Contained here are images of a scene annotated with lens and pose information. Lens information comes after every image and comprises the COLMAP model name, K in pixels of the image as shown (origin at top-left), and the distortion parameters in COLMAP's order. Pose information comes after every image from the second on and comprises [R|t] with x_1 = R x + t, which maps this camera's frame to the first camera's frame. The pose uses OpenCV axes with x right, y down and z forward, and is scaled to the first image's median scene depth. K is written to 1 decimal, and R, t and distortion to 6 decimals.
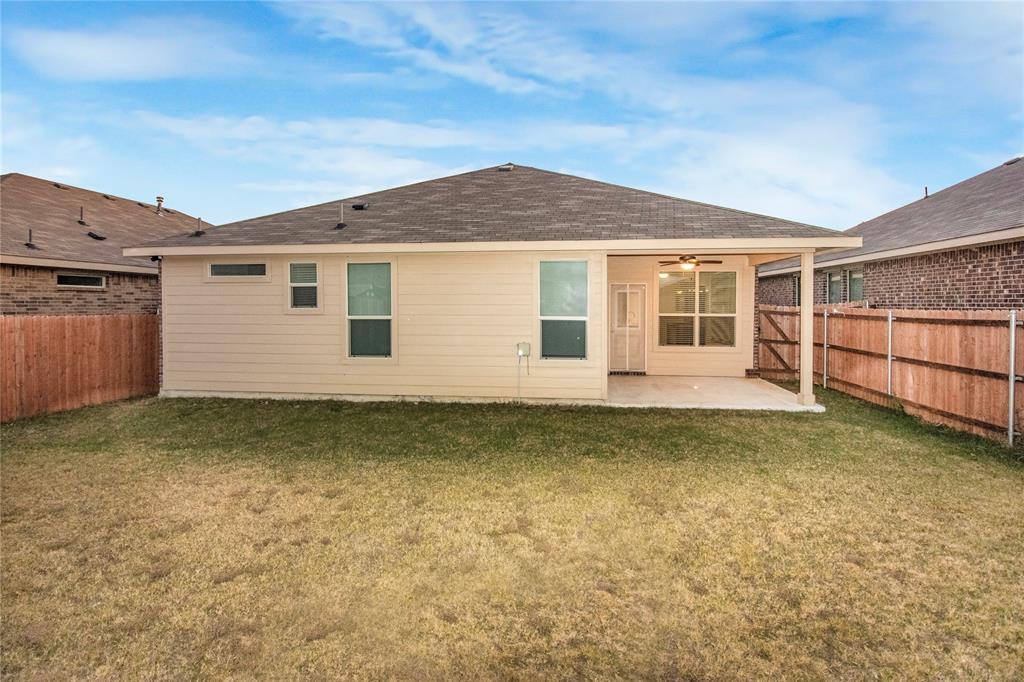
lens RADIAL K [[471.9, 0, 507.0], [0, 471.9, 315.7], [0, 0, 1]] dist [-0.013778, -0.001098]
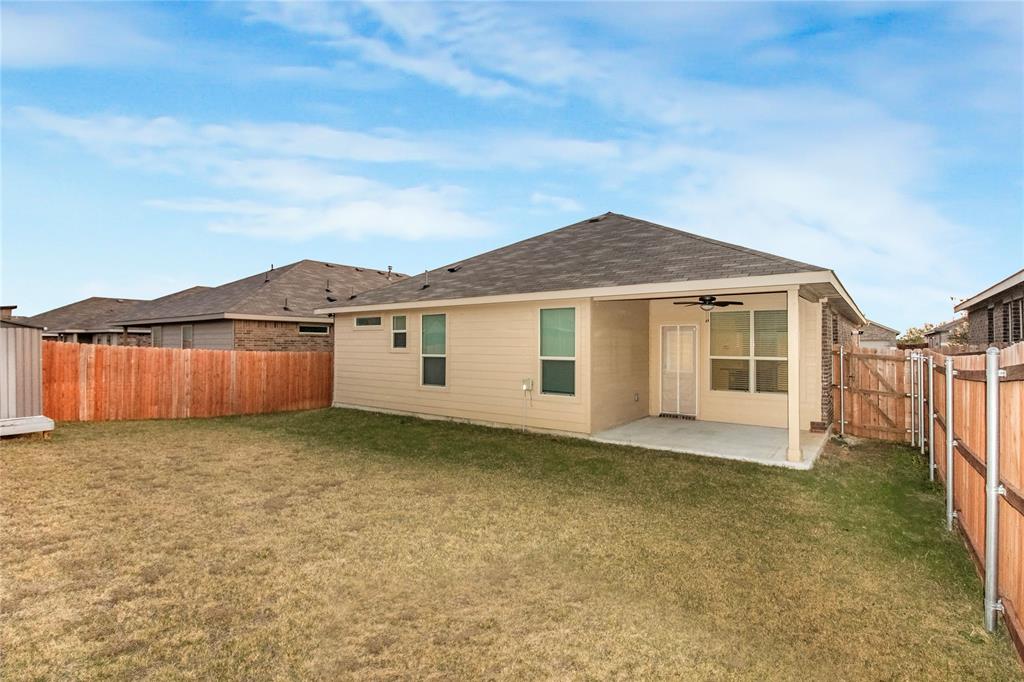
lens RADIAL K [[489.7, 0, 512.0], [0, 489.7, 341.0], [0, 0, 1]] dist [-0.019854, 0.000046]
pose [[0.860750, -0.001523, -0.509026, 0.560718], [-0.016183, 0.999408, -0.030357, 0.001024], [0.508771, 0.034367, 0.860216, -0.062804]]
